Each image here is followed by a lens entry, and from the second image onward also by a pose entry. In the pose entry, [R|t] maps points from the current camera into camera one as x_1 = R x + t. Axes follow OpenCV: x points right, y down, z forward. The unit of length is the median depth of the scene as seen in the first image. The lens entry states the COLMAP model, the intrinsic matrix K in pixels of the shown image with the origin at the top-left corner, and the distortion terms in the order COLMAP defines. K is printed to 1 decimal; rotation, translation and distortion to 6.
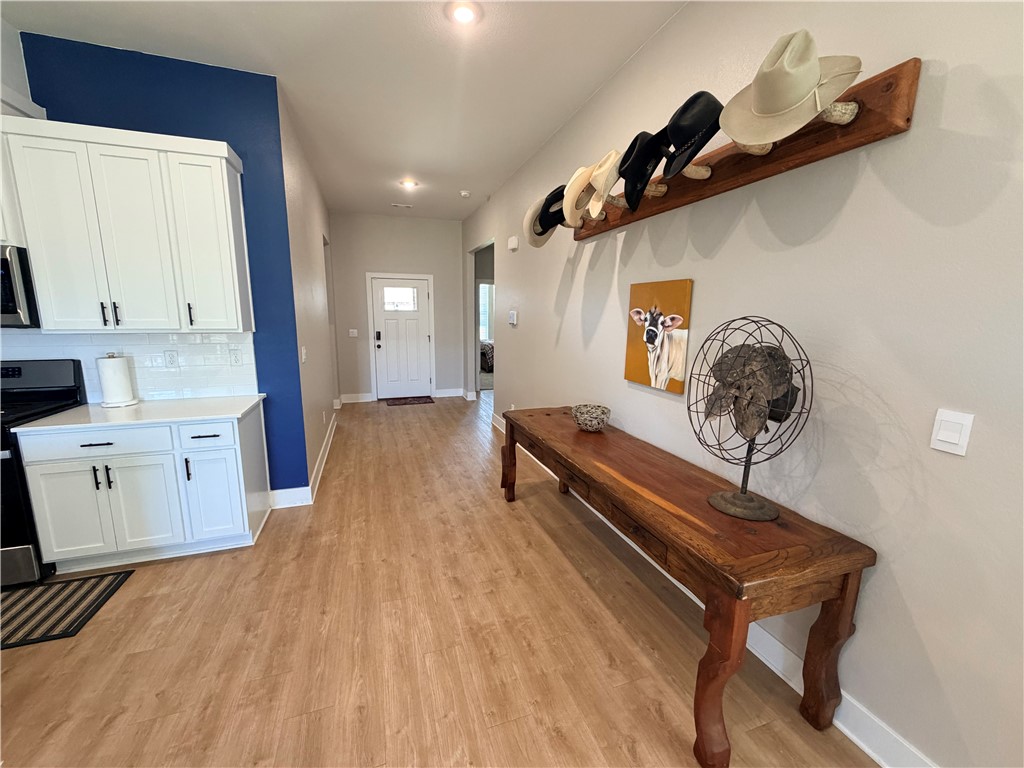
lens RADIAL K [[409.6, 0, 510.6], [0, 409.6, 384.4], [0, 0, 1]] dist [0.001033, -0.000159]
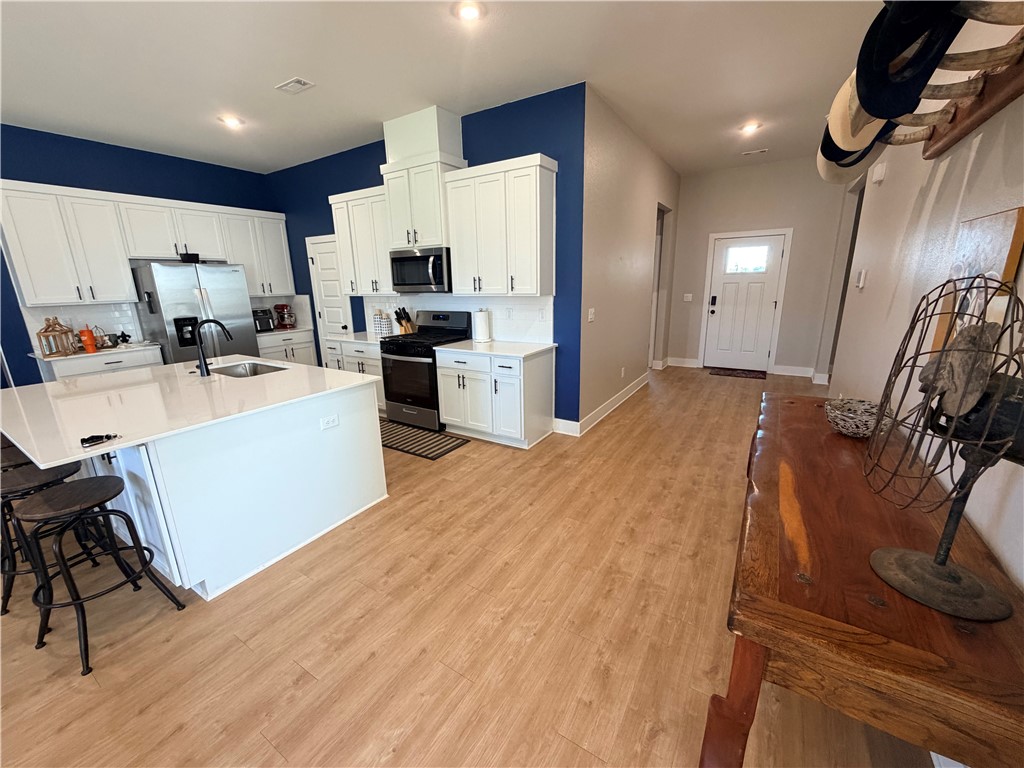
lens RADIAL K [[409.6, 0, 510.2], [0, 409.6, 384.4], [0, 0, 1]] dist [0.001033, -0.000159]
pose [[0.624637, 0.169959, -0.762196, 0.411971], [-0.105297, 0.985446, 0.133447, -0.010713], [0.773784, -0.003099, 0.633442, 0.071598]]
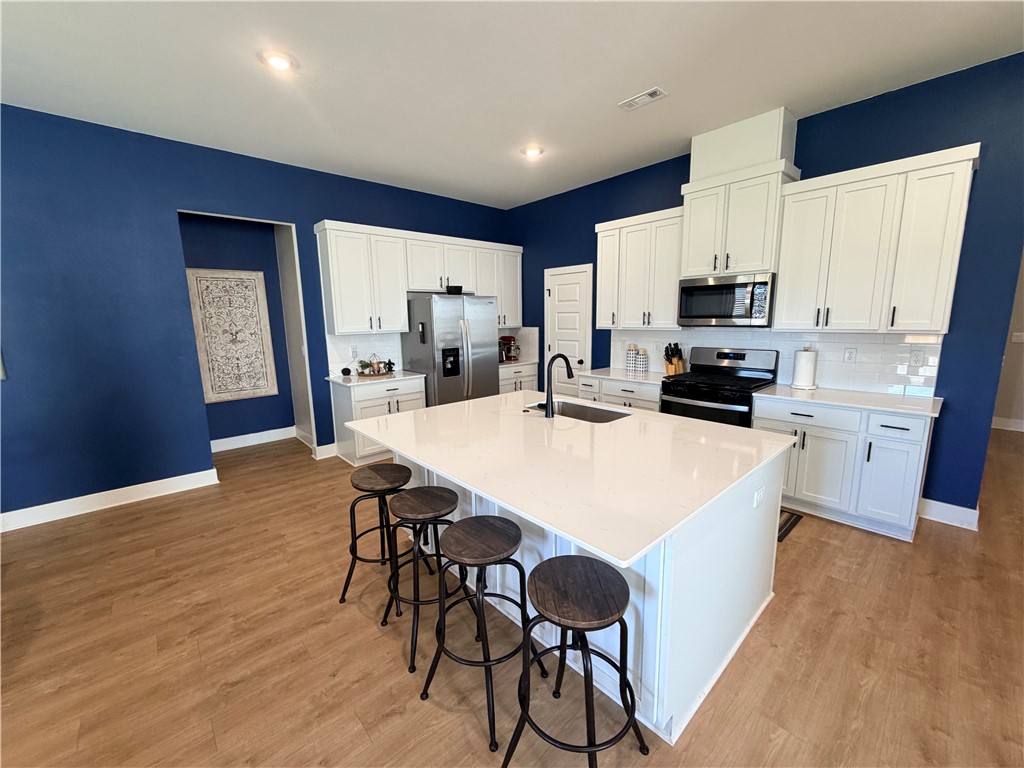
lens RADIAL K [[409.6, 0, 511.1], [0, 409.6, 384.3], [0, 0, 1]] dist [0.001033, -0.000159]
pose [[0.393301, 0.134908, -0.909458, -0.163704], [-0.137323, 0.986700, 0.086980, 0.058163], [0.909097, 0.090680, 0.406596, -0.394523]]
